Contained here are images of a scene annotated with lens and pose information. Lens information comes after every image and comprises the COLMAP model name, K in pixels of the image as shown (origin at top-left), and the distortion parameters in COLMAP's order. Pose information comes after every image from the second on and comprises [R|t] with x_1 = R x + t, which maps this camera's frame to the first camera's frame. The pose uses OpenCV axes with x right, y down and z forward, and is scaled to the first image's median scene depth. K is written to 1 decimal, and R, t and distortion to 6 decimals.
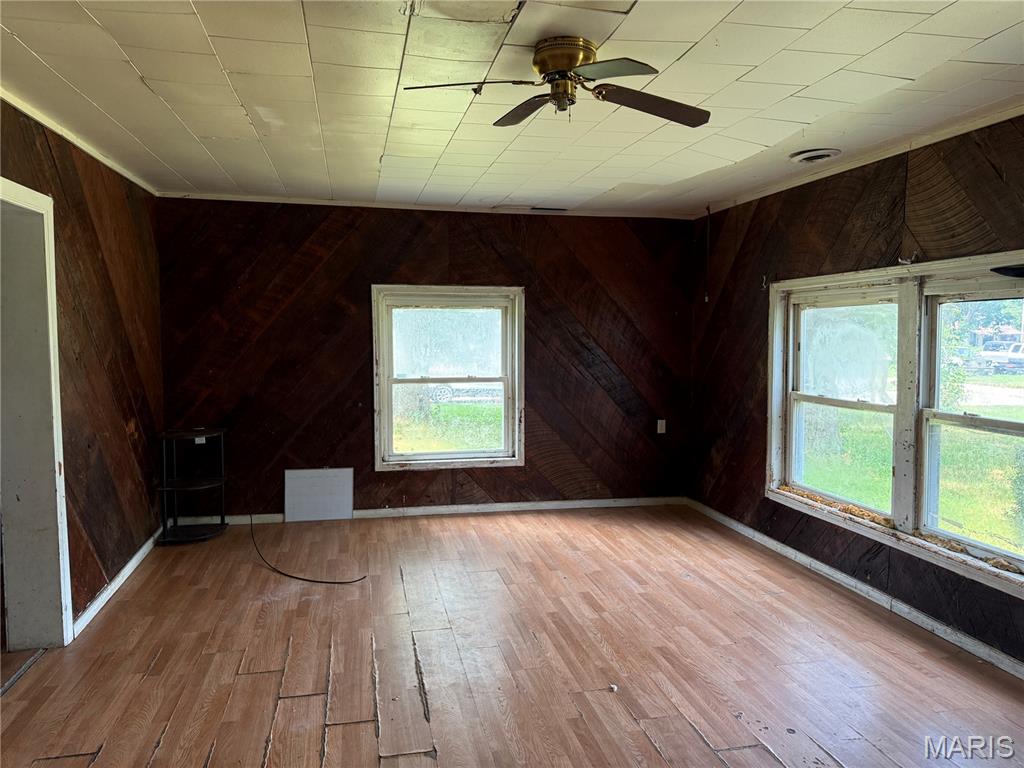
lens RADIAL K [[726.5, 0, 512.0], [0, 726.5, 384.0], [0, 0, 1]] dist [0.138483, -0.231464]
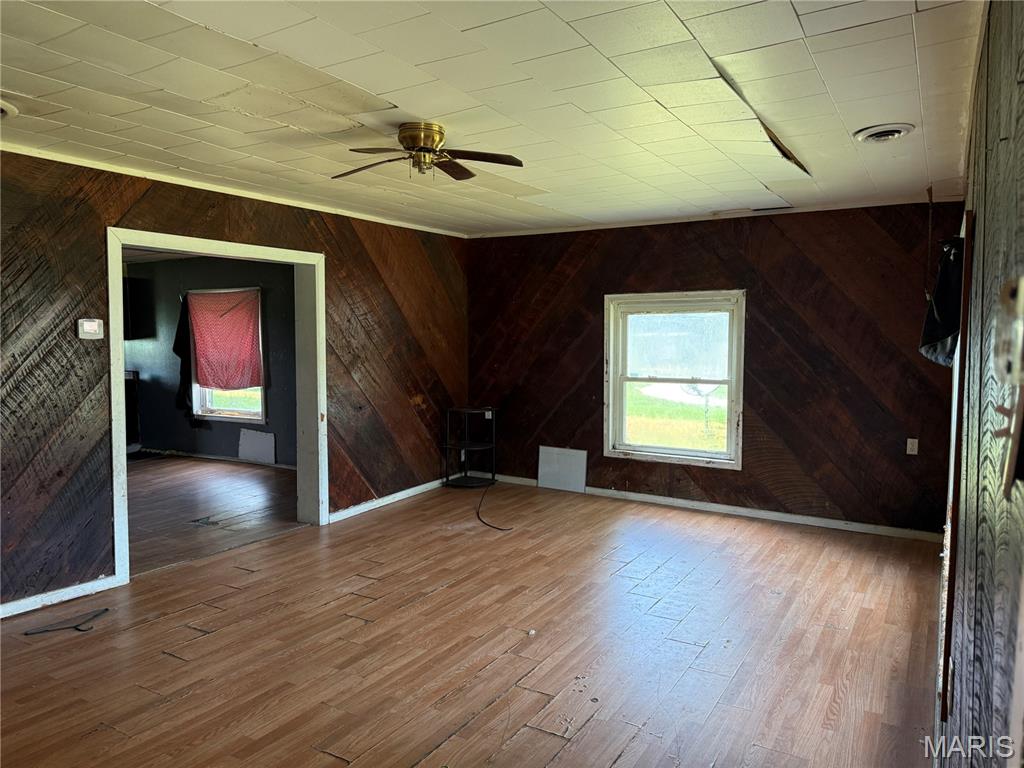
lens RADIAL K [[726.5, 0, 512.0], [0, 726.5, 384.0], [0, 0, 1]] dist [0.138483, -0.231464]
pose [[0.728547, 0.045003, -0.683516, 0.500912], [-0.051636, 0.998609, 0.010712, 0.000779], [0.683047, 0.027490, 0.729857, 0.057578]]
